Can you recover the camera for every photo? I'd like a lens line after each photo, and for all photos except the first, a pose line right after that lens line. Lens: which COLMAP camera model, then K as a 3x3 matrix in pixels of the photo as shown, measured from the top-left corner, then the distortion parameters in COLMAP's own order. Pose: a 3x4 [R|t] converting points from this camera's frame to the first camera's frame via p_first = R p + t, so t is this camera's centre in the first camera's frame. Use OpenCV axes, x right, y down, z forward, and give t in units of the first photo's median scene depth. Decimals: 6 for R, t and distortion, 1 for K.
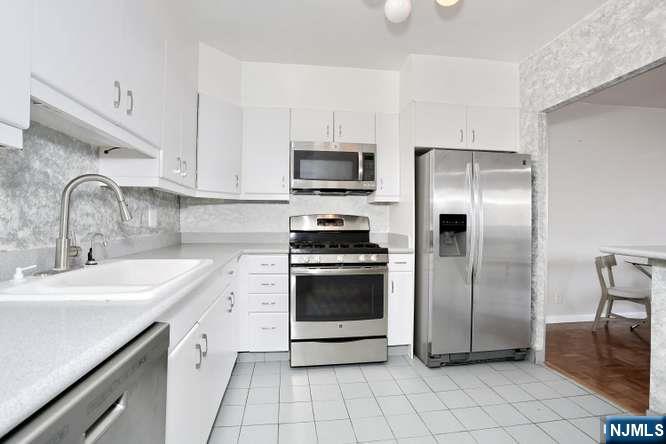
lens RADIAL K [[324.9, 0, 315.6], [0, 324.9, 220.8], [0, 0, 1]] dist [-0.025530, 0.006840]
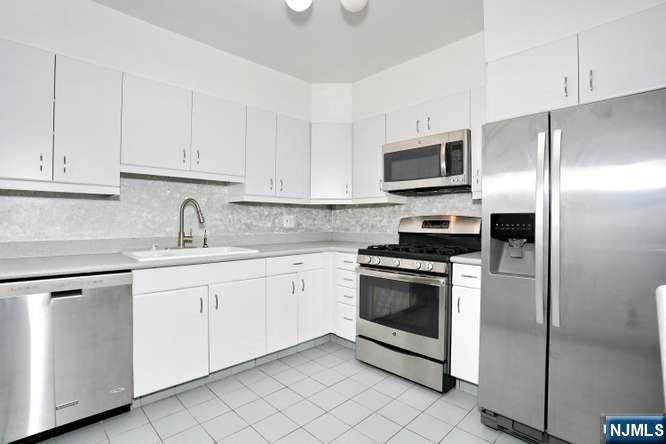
lens RADIAL K [[324.9, 0, 330.2], [0, 324.9, 220.5], [0, 0, 1]] dist [-0.025530, 0.006840]
pose [[0.617085, -0.004397, -0.786884, 0.712434], [0.001115, 0.999988, -0.004713, -0.003252], [0.786896, 0.002031, 0.617083, 0.266842]]
